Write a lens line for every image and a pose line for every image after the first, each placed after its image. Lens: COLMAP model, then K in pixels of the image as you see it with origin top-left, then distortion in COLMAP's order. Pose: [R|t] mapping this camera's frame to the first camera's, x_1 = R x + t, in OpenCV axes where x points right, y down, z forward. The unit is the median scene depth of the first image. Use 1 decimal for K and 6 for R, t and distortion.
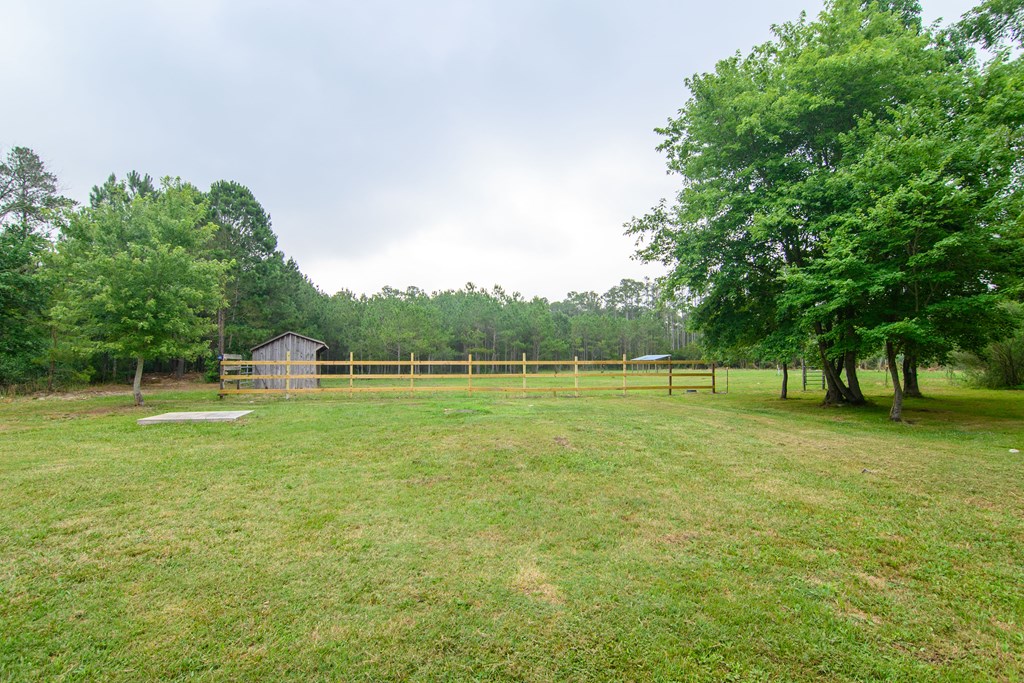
lens RADIAL K [[525.2, 0, 512.3], [0, 525.2, 346.1], [0, 0, 1]] dist [-0.010211, -0.000492]
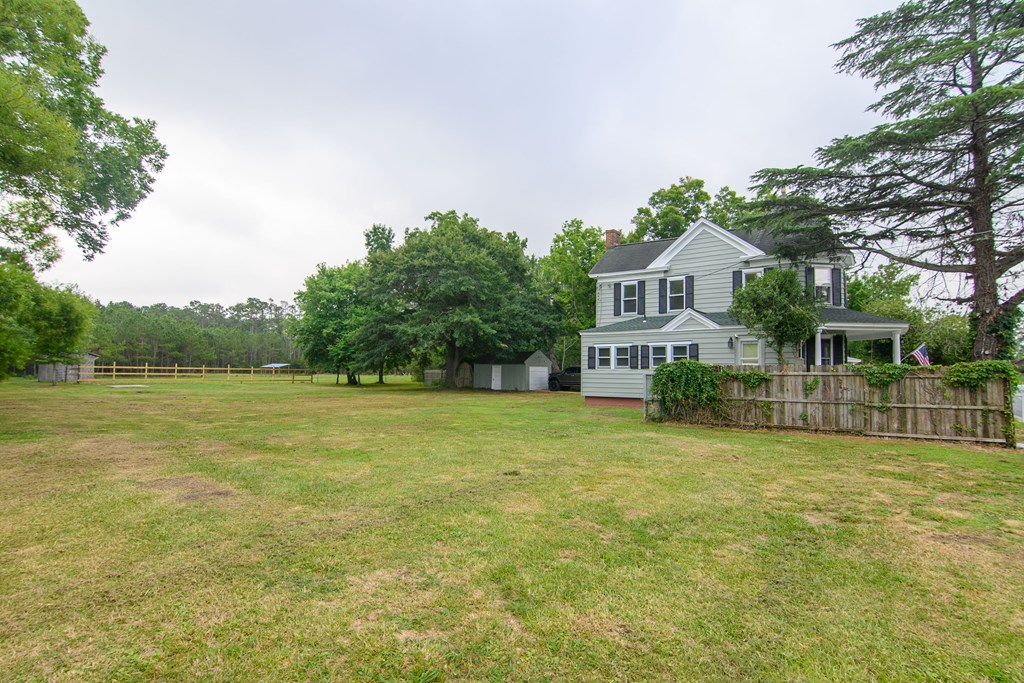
lens RADIAL K [[525.2, 0, 512.3], [0, 525.2, 346.1], [0, 0, 1]] dist [-0.010211, -0.000492]
pose [[0.761782, 0.050653, 0.645850, -0.096882], [-0.042540, 0.998698, -0.028150, -0.010830], [-0.646435, -0.006031, 0.762945, -0.290552]]
